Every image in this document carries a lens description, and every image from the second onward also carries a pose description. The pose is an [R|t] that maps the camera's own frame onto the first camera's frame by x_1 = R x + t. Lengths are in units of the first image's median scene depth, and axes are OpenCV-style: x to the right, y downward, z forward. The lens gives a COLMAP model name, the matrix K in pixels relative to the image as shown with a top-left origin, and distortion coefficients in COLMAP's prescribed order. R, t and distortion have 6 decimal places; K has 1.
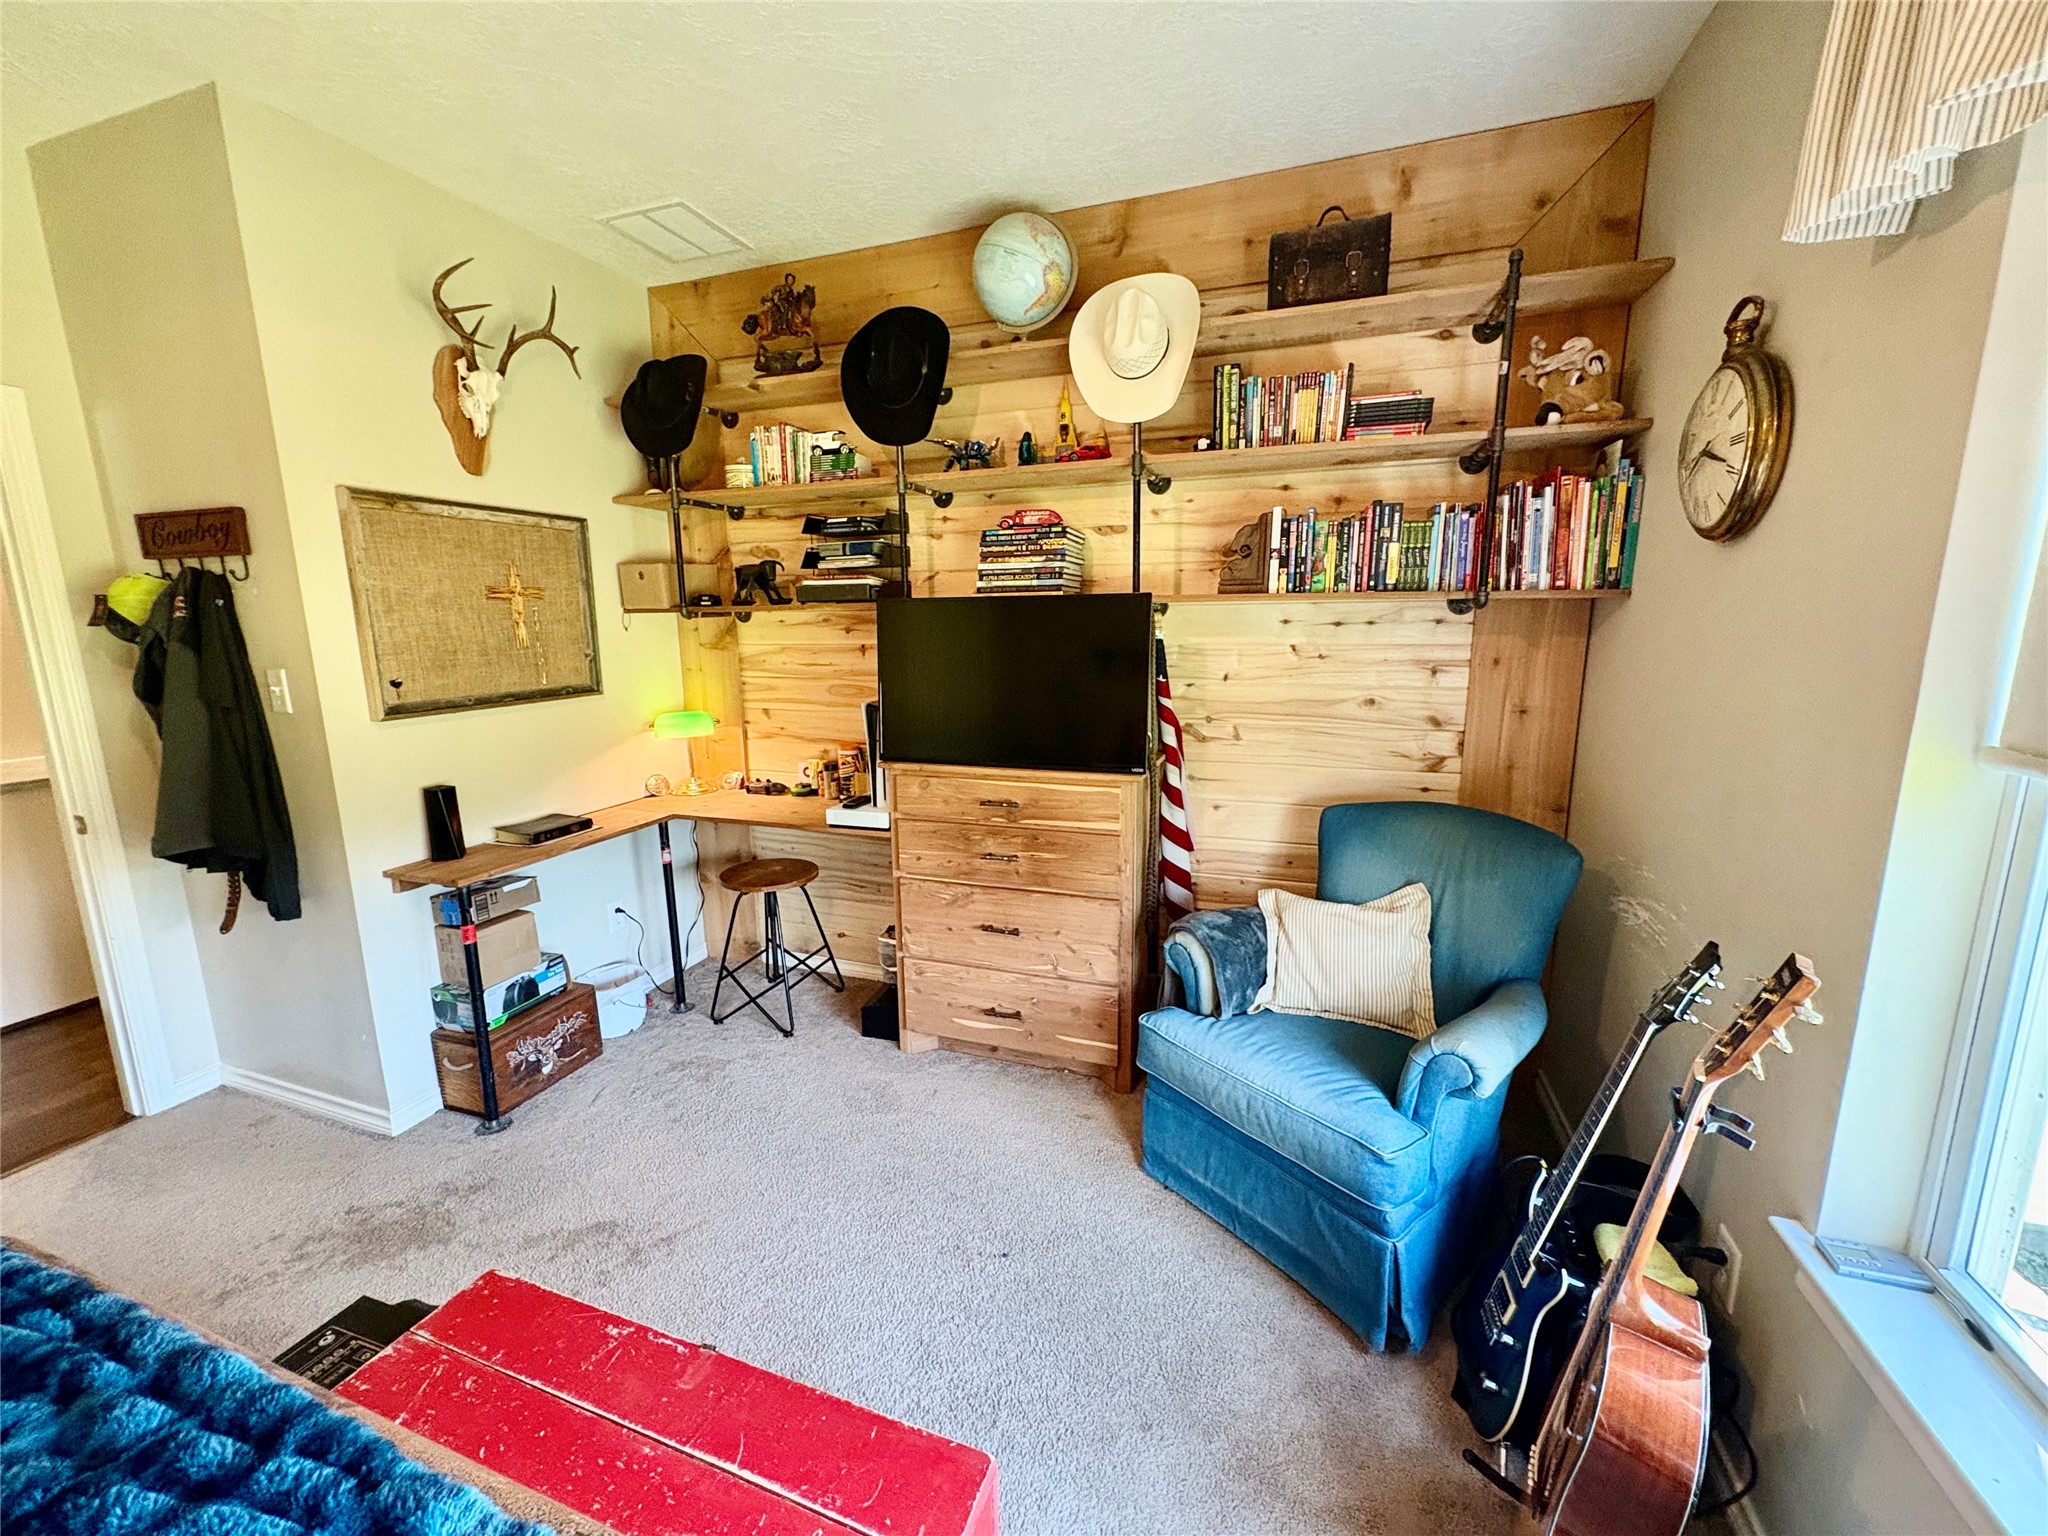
lens RADIAL K [[813.3, 0, 1023.7], [0, 813.3, 773.0], [0, 0, 1]] dist [0.000109, -0.000361]
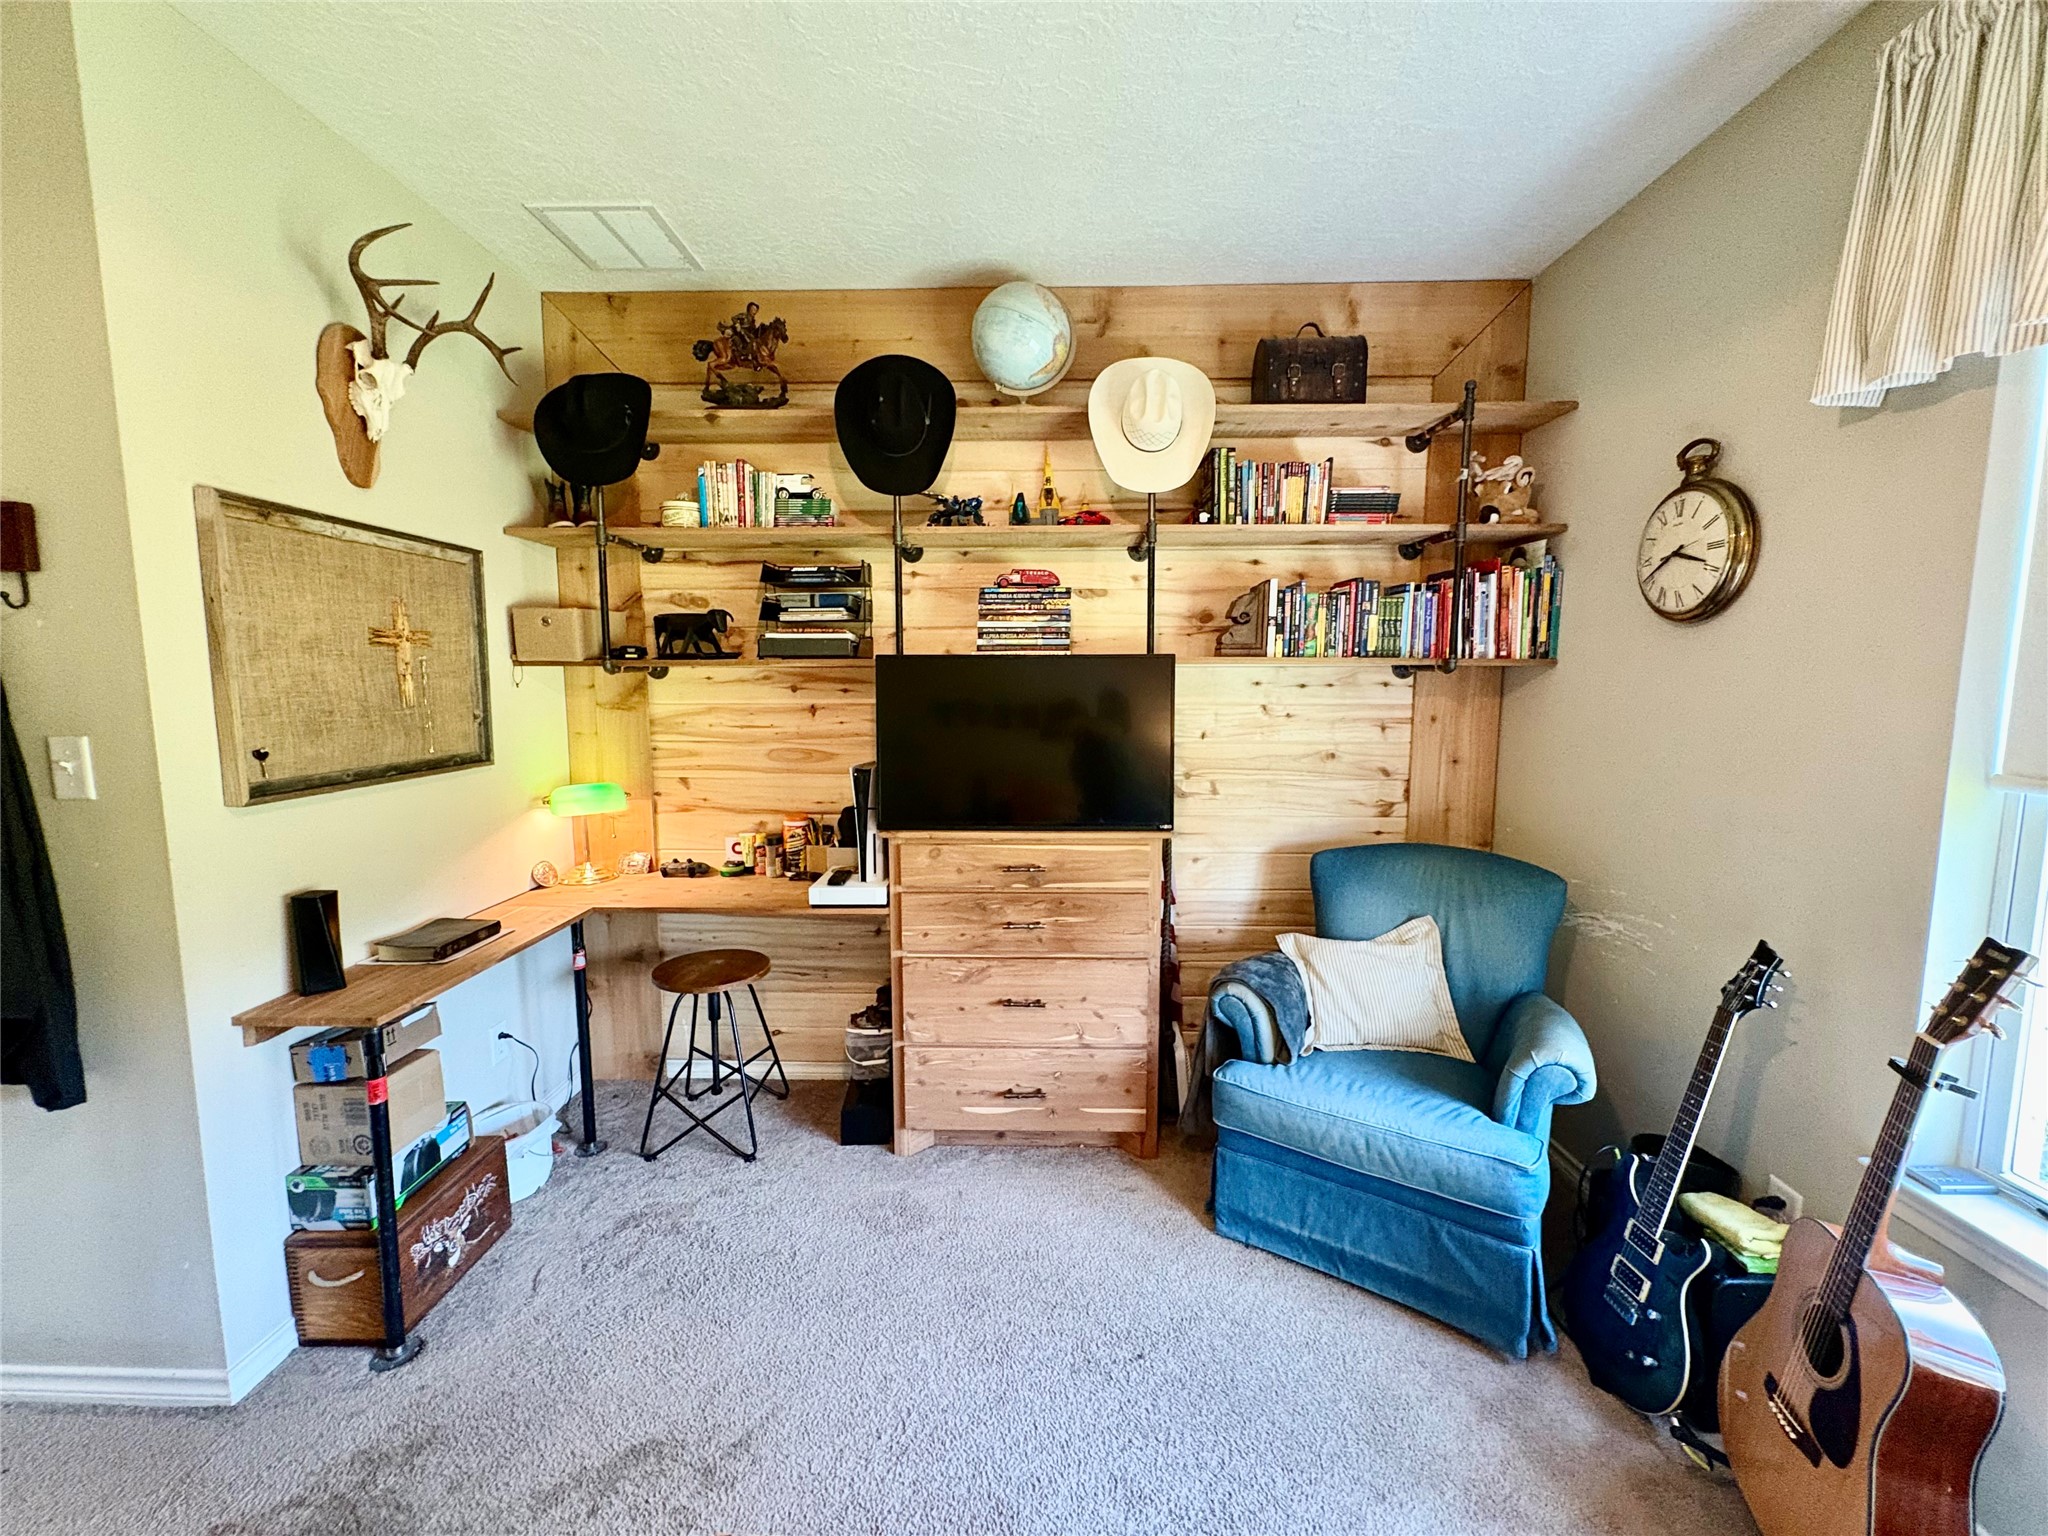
lens RADIAL K [[813.3, 0, 1023.7], [0, 813.3, 773.0], [0, 0, 1]] dist [0.000109, -0.000361]
pose [[0.948395, -0.024996, 0.316103, -0.330843], [0.049164, 0.996424, -0.068713, -0.008849], [-0.313255, 0.080708, 0.946233, 0.087628]]
